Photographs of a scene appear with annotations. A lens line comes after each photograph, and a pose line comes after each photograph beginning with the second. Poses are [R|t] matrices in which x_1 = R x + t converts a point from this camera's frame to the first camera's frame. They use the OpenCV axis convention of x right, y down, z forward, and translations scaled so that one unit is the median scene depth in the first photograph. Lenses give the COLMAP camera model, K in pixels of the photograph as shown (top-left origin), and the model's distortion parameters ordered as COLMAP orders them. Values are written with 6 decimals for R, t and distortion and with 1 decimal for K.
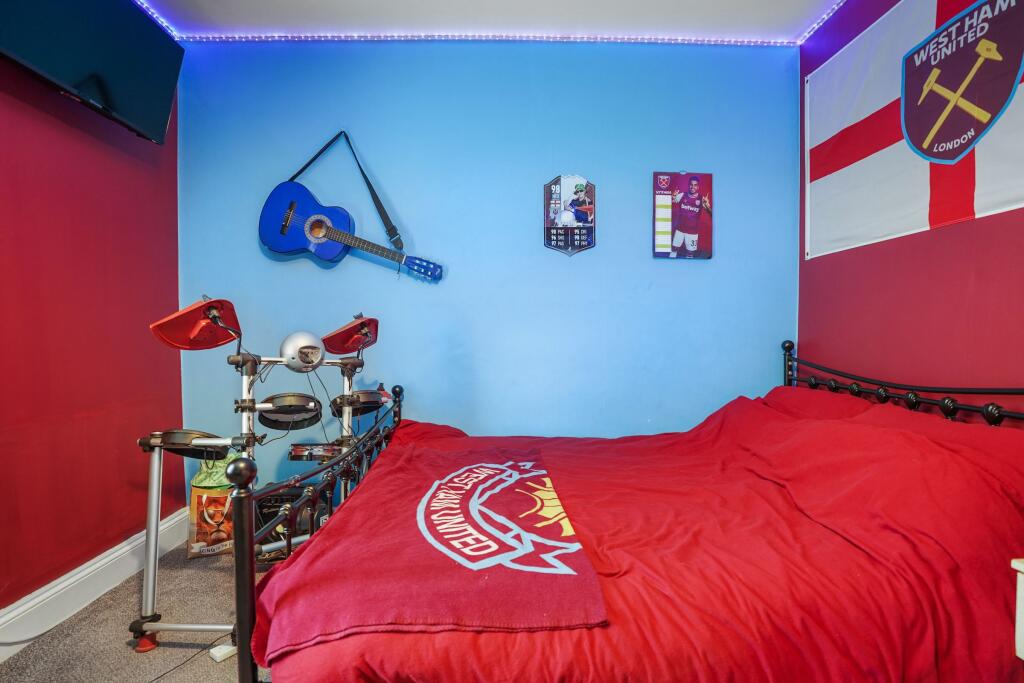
lens RADIAL K [[489.2, 0, 510.6], [0, 489.2, 350.2], [0, 0, 1]] dist [-0.057973, 0.021729]
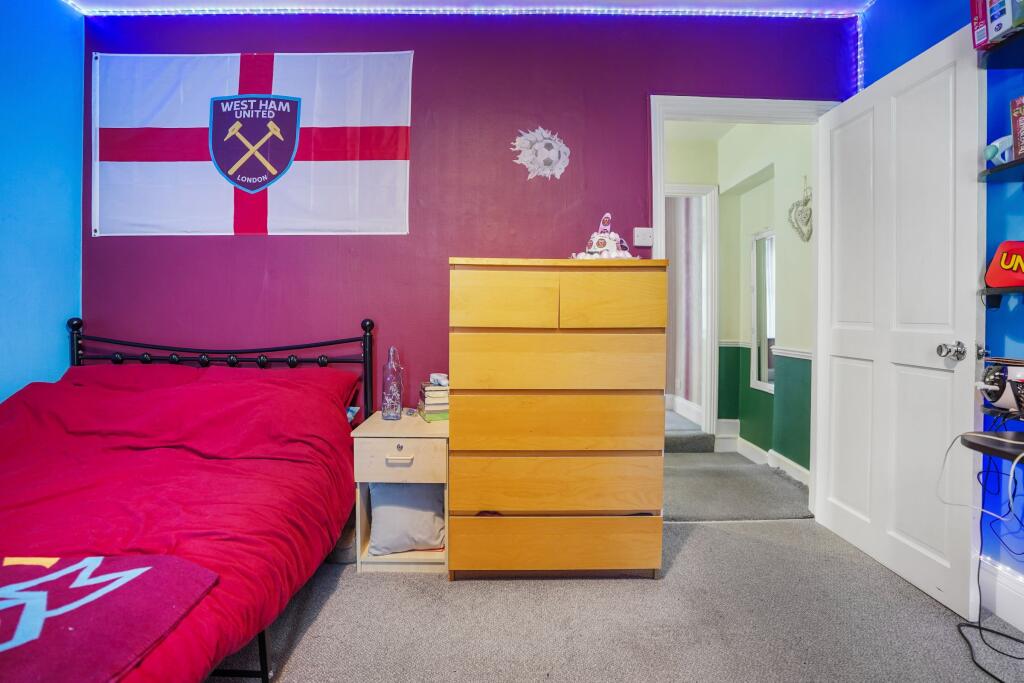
lens RADIAL K [[491.2, 0, 511.7], [0, 491.2, 311.4], [0, 0, 1]] dist [-0.091695, 0.040523]
pose [[0.017866, 0.011272, 0.999777, -0.481345], [0.030961, 0.999451, -0.011822, 0.005918], [-0.999361, 0.031166, 0.017507, 0.182869]]
